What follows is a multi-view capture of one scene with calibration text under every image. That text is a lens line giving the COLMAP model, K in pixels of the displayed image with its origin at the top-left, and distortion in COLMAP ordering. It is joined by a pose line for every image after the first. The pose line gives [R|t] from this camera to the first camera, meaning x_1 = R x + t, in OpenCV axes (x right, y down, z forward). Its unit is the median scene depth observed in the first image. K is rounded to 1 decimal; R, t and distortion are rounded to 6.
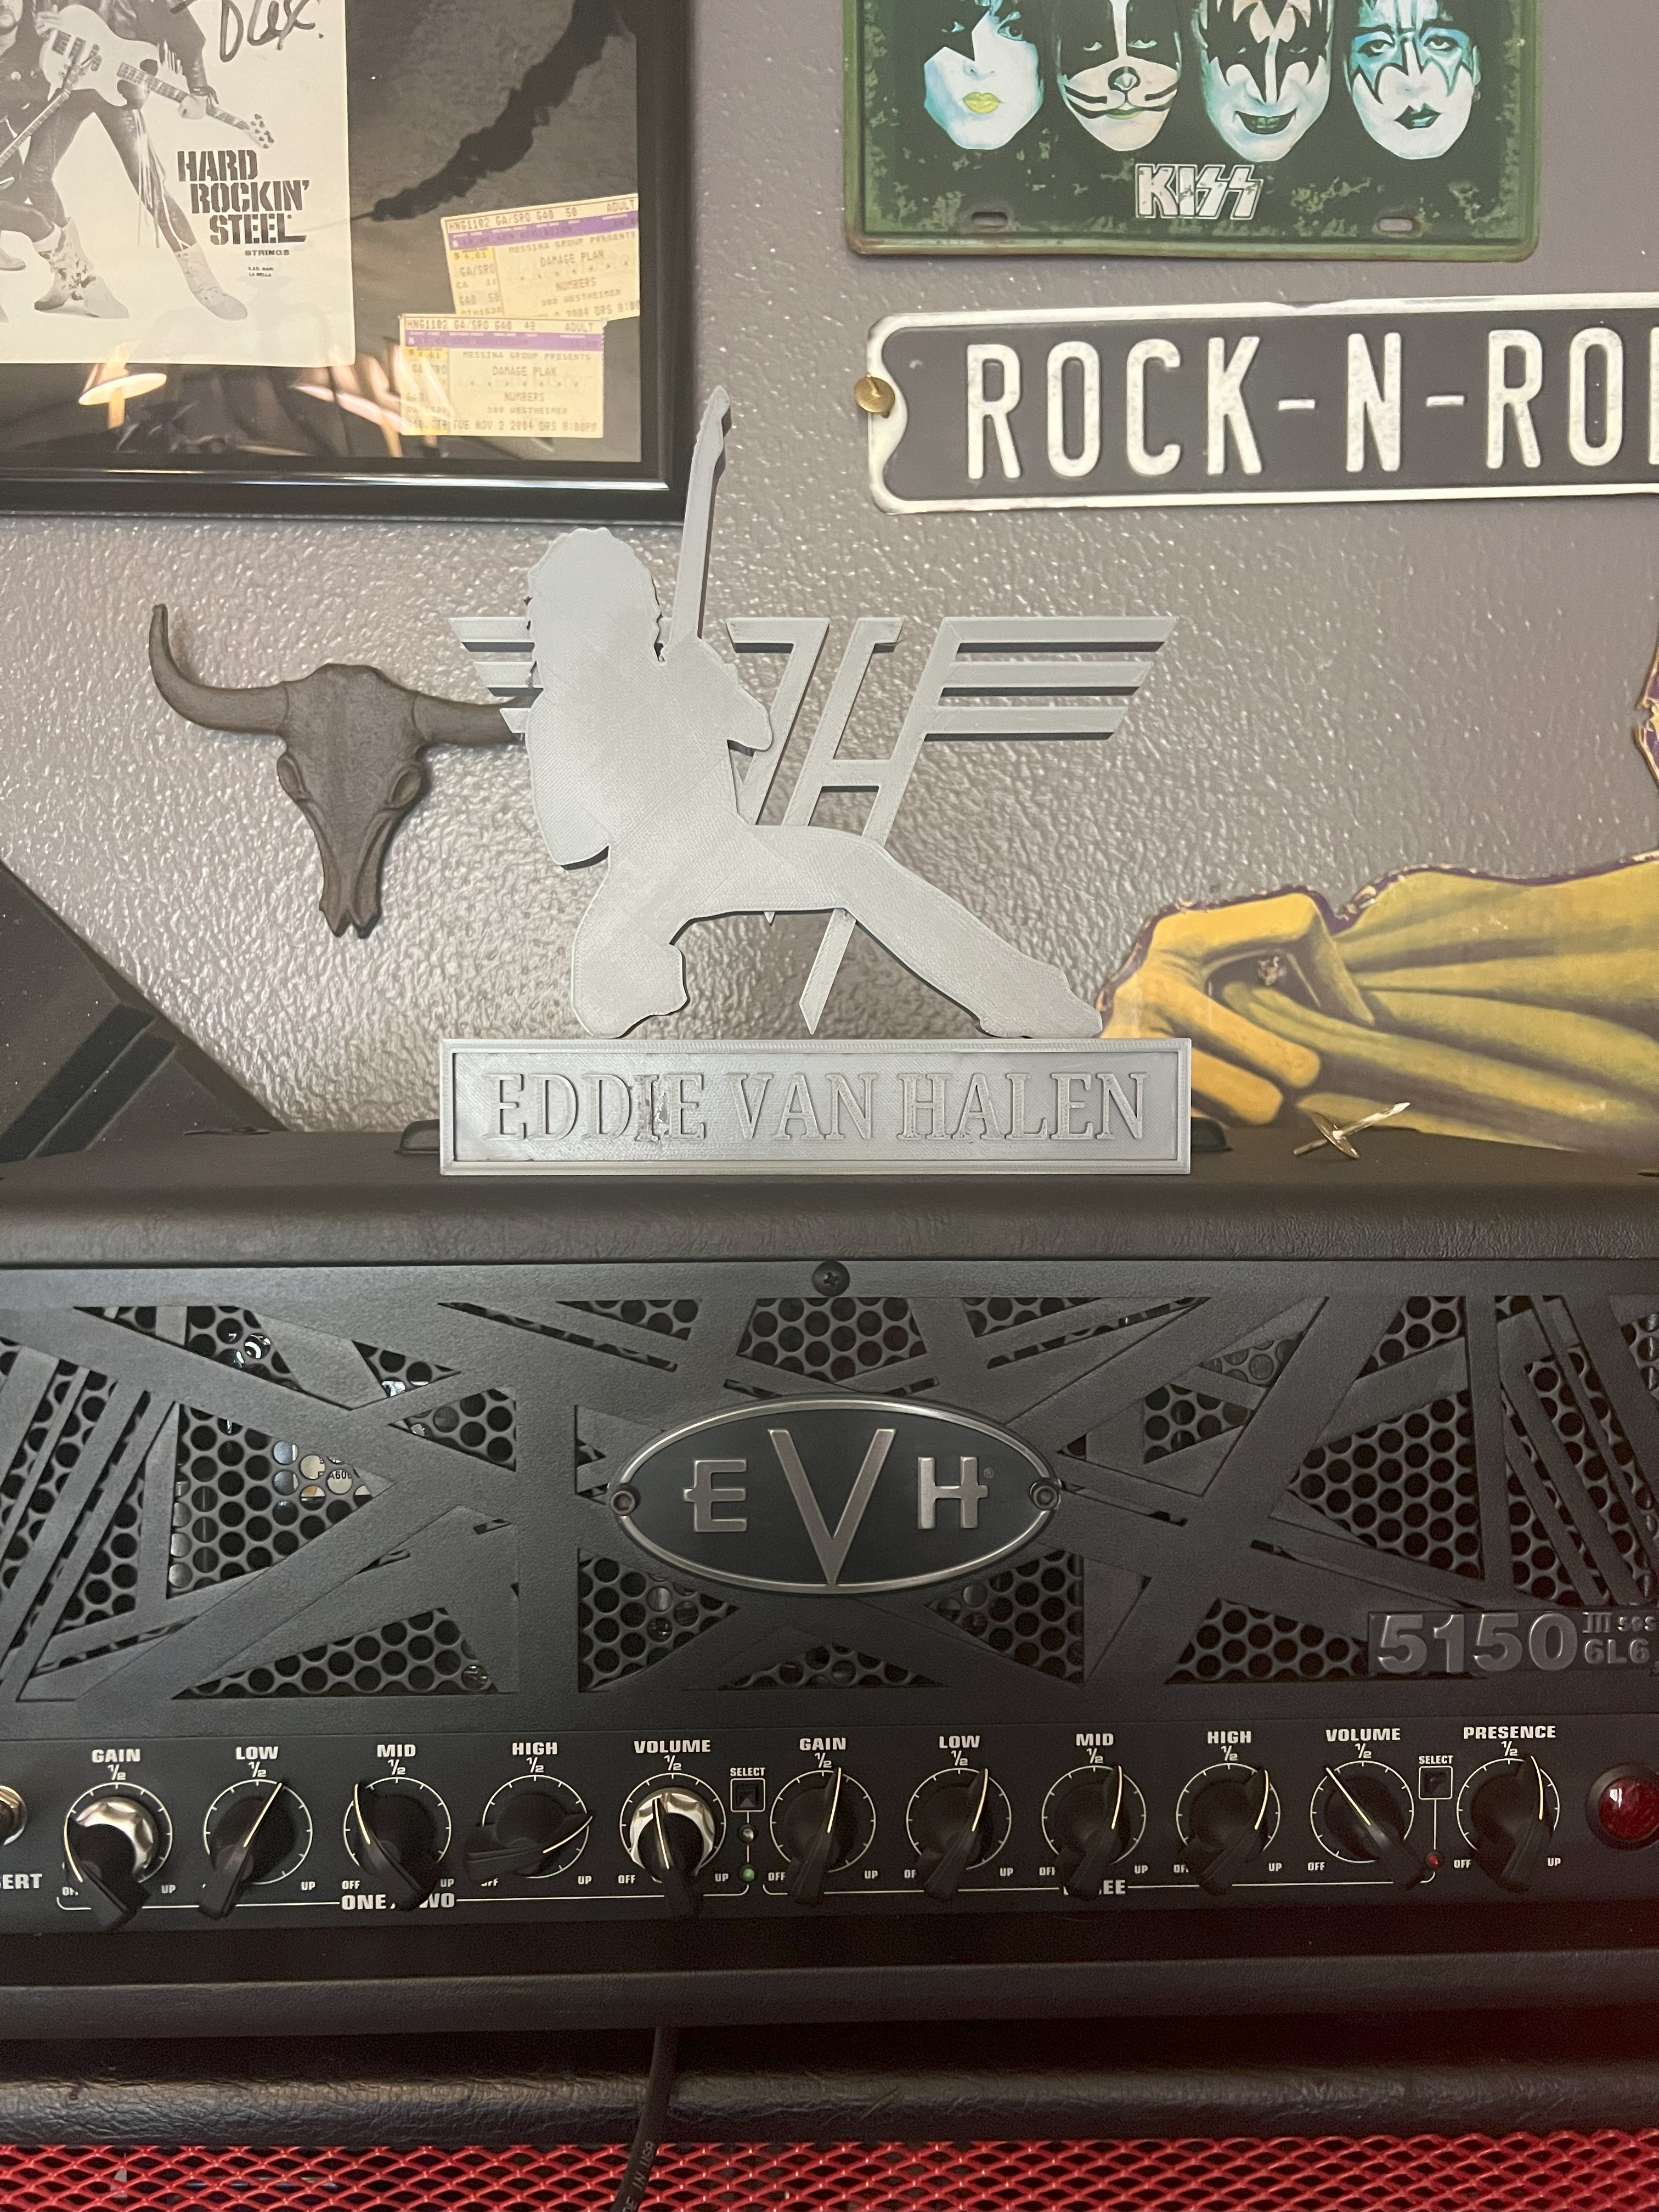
lens RADIAL K [[1702.6, 0, 829.5], [0, 1702.6, 1106.0], [0, 0, 1]] dist [0.053675, -0.073695]
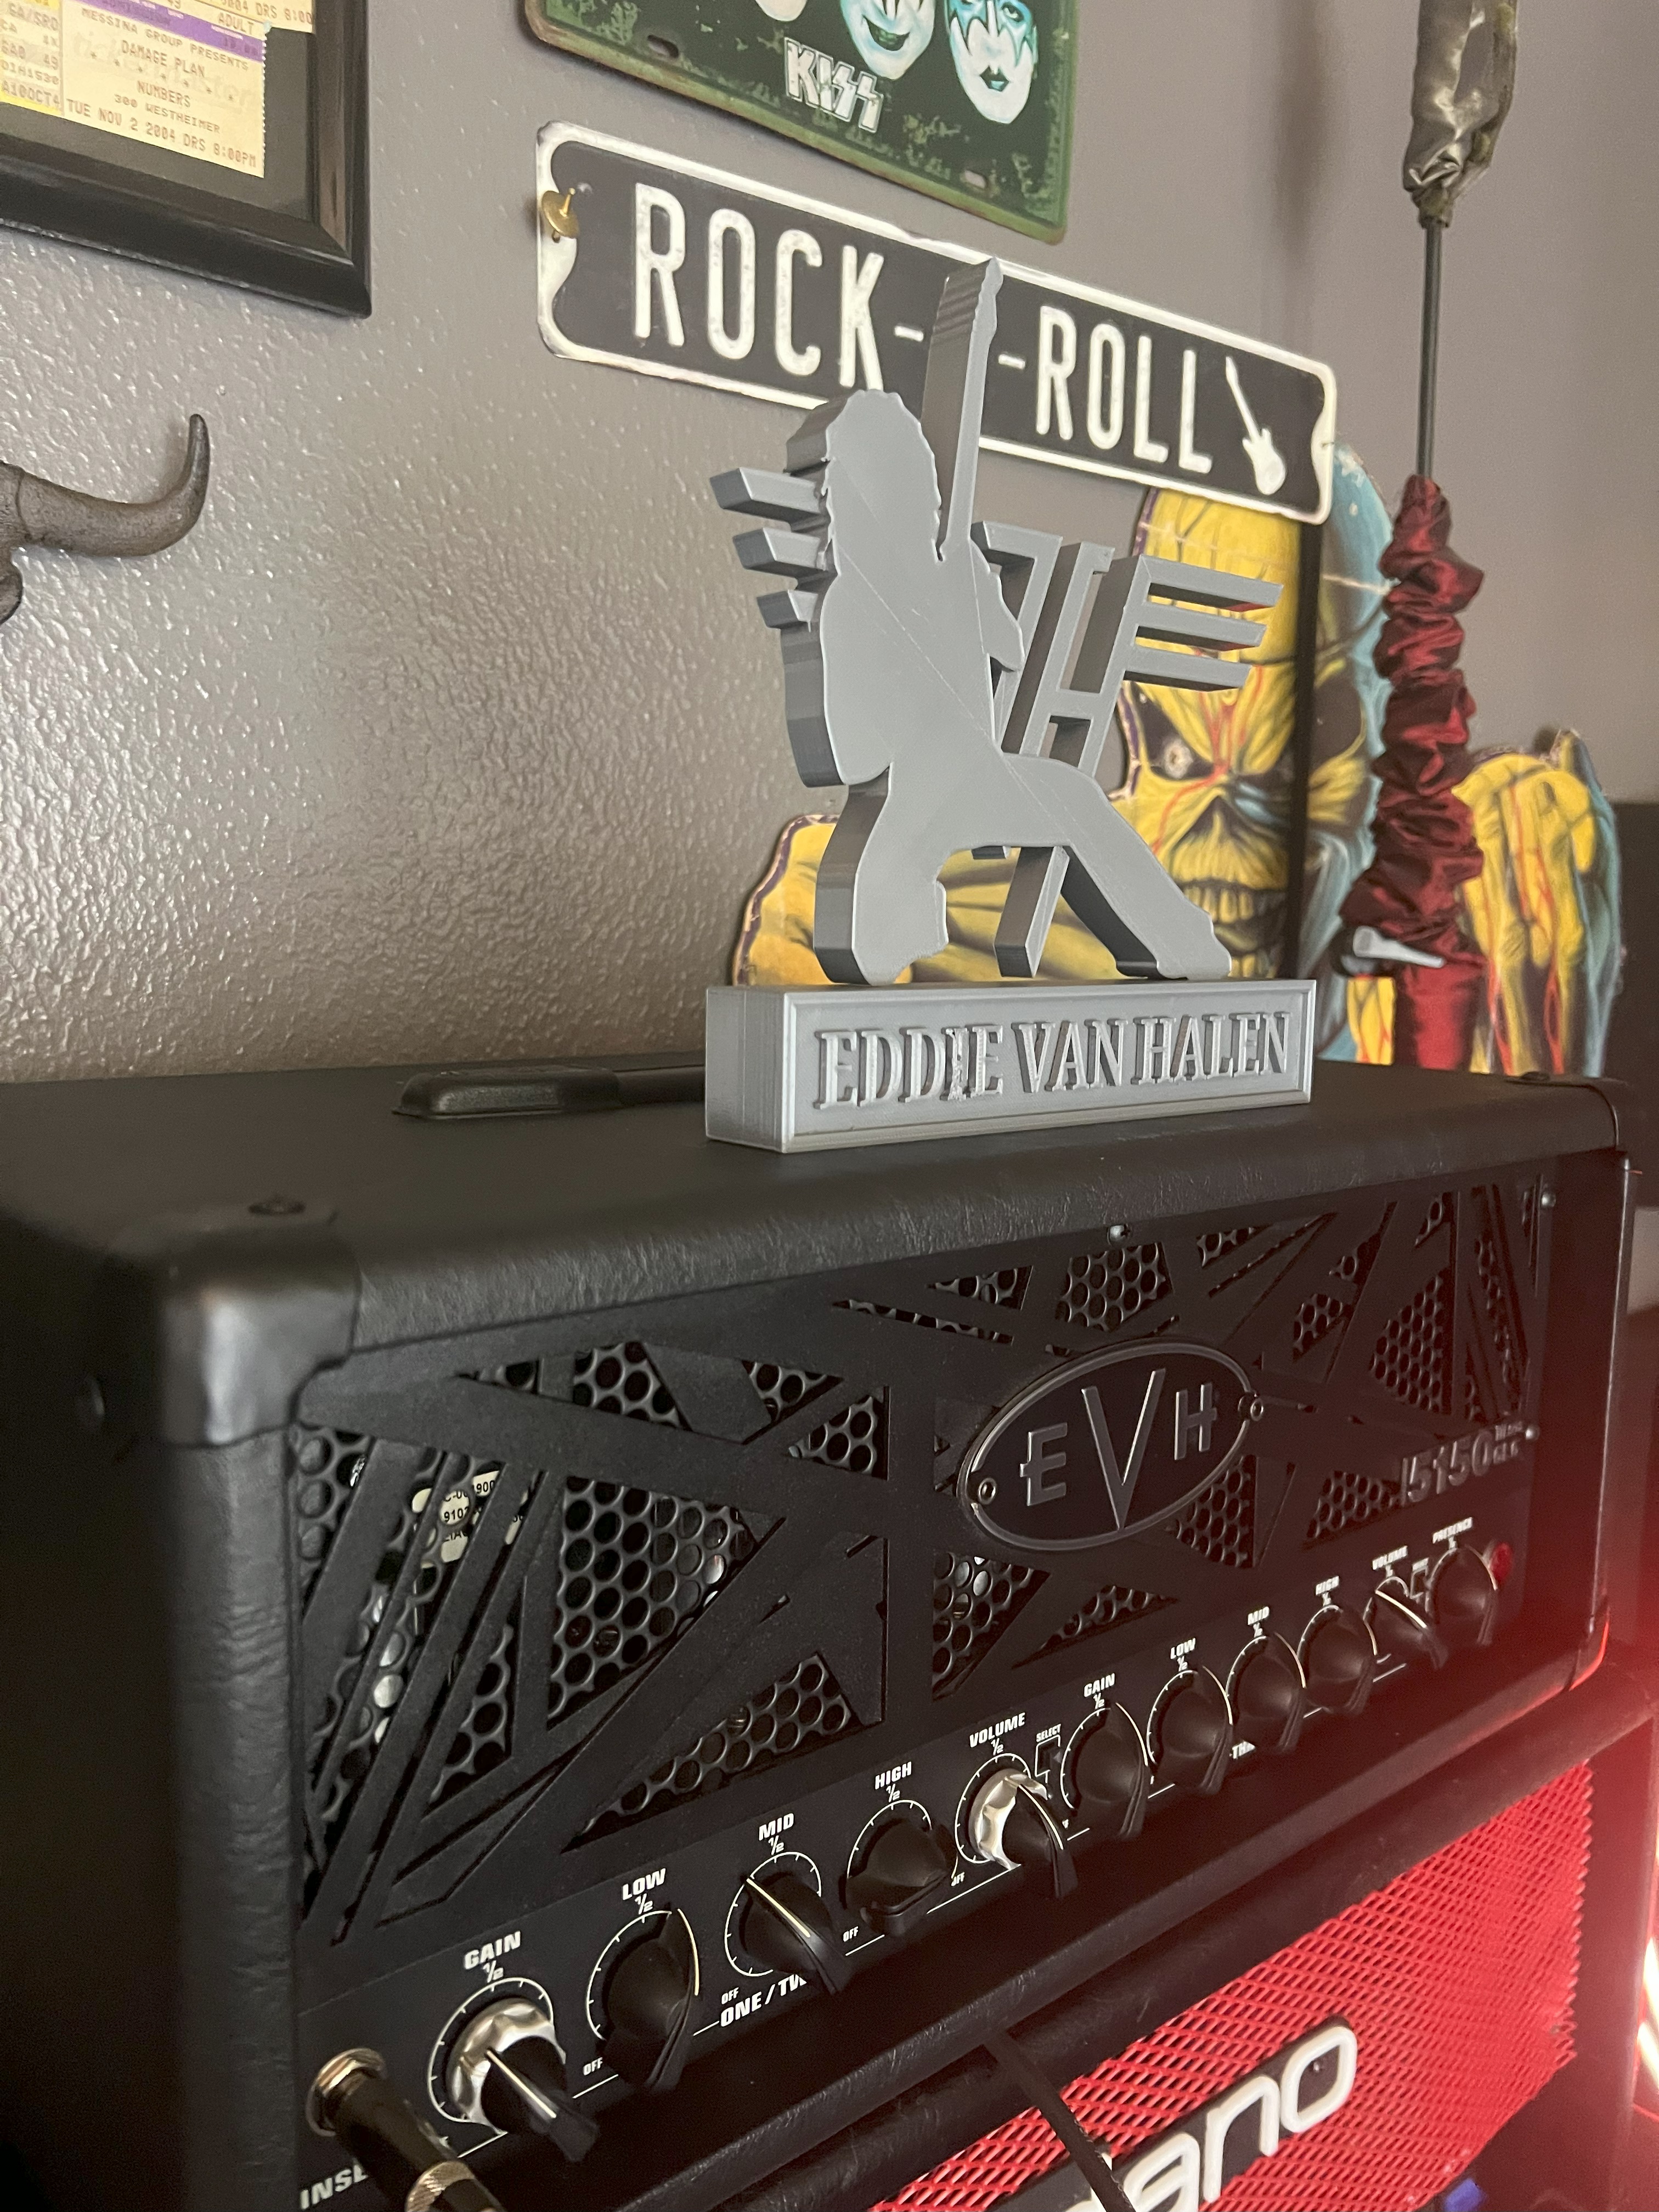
lens RADIAL K [[1690.3, 0, 829.5], [0, 1690.3, 1106.0], [0, 0, 1]] dist [0.039317, -0.046447]
pose [[0.780600, -0.057108, 0.622416, -0.431397], [0.004356, 0.996290, 0.085949, -0.032538], [-0.625015, -0.064381, 0.777953, 0.201622]]
